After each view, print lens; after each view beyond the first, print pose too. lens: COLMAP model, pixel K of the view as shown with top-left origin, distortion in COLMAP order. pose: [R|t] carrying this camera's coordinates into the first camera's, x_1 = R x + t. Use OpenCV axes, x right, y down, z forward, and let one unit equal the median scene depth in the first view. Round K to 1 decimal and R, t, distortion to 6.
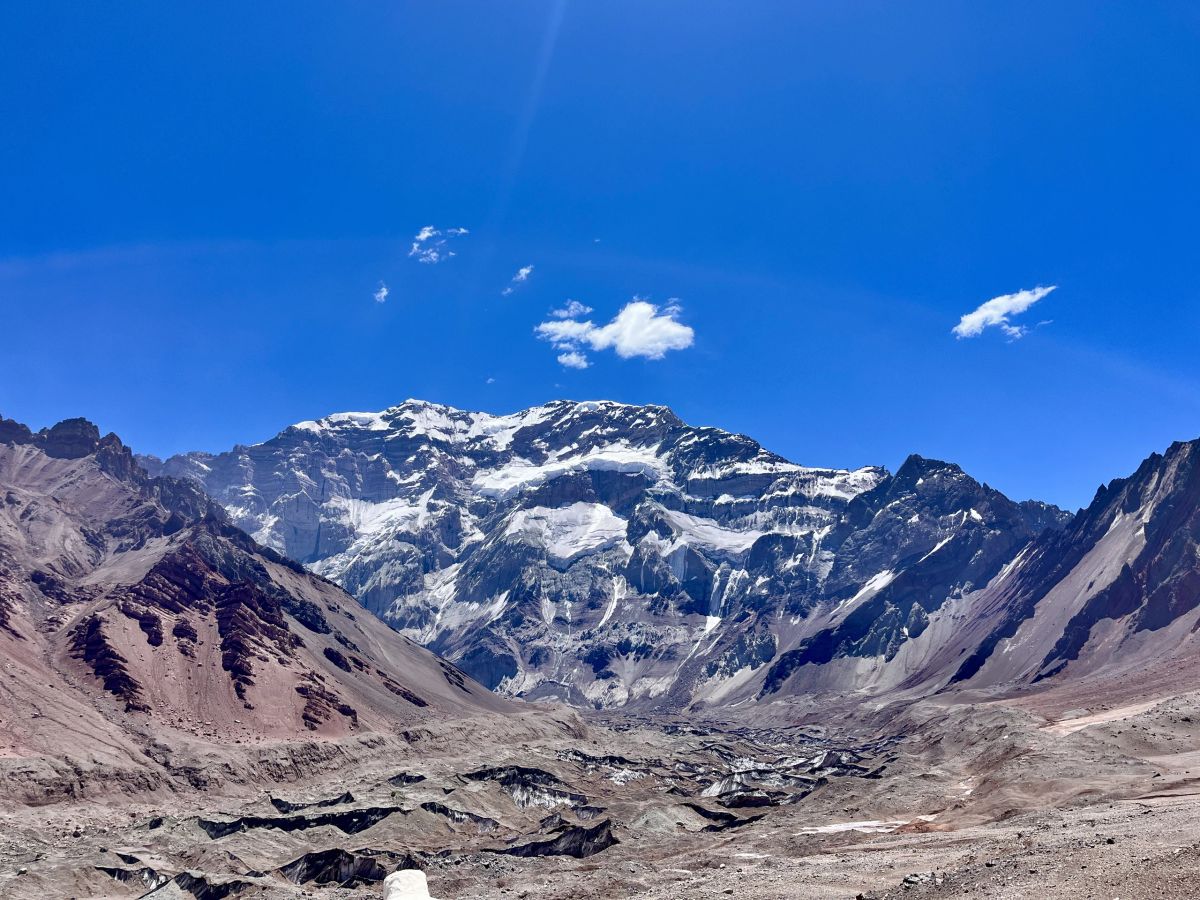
lens RADIAL K [[910.6, 0, 600.0], [0, 910.6, 450.0], [0, 0, 1]] dist [0.078331, -0.095786]
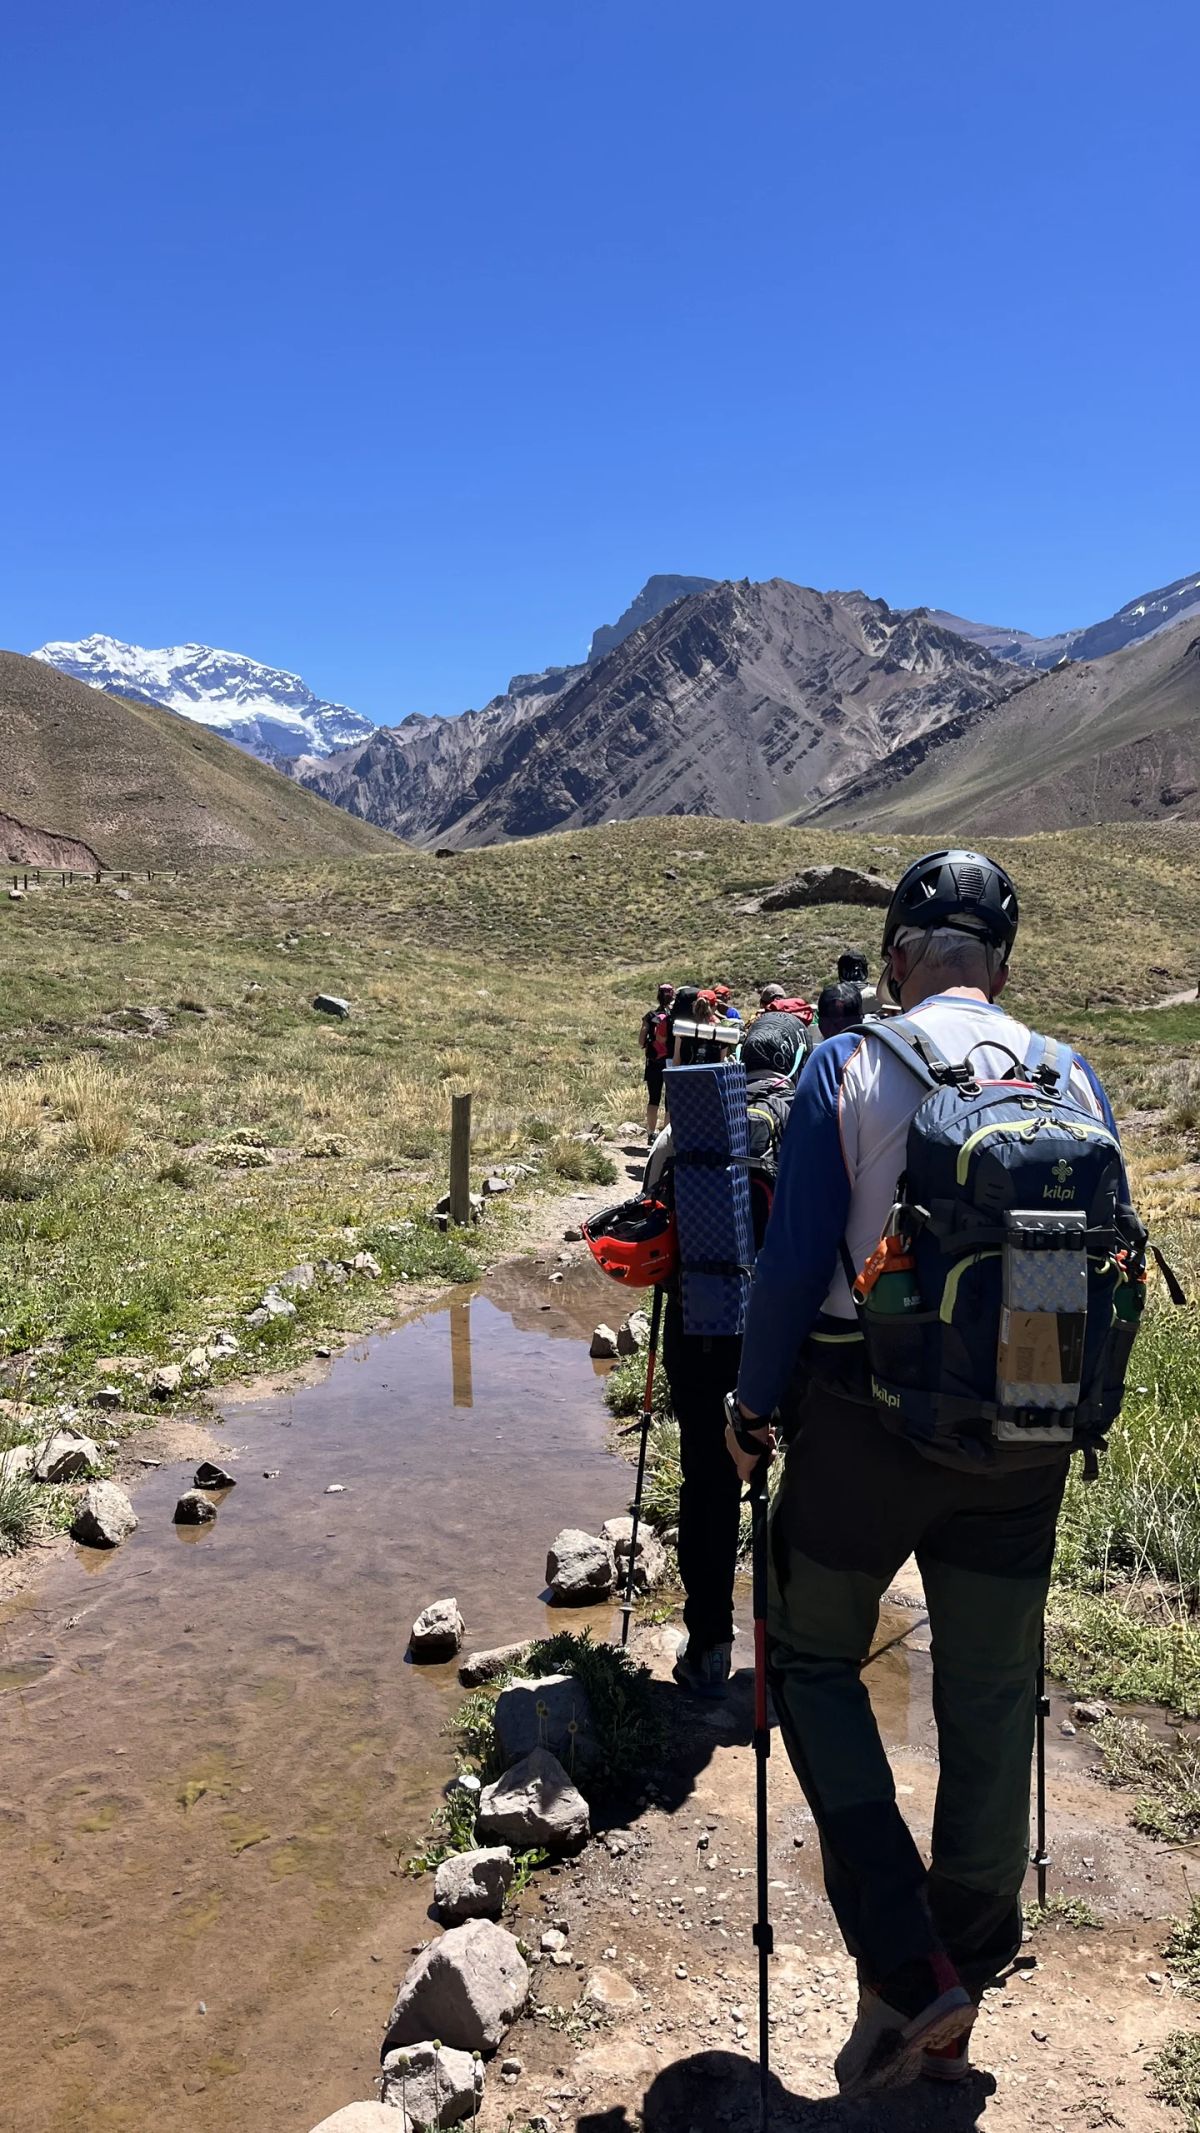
lens RADIAL K [[1644.7, 0, 600.0], [0, 1644.7, 1066.5], [0, 0, 1]] dist [0.078988, -0.210979]
pose [[0.837594, -0.004917, 0.546271, -1.219067], [-0.183945, 0.939030, 0.290493, -0.400351], [-0.514394, -0.343799, 0.785622, -1.921350]]
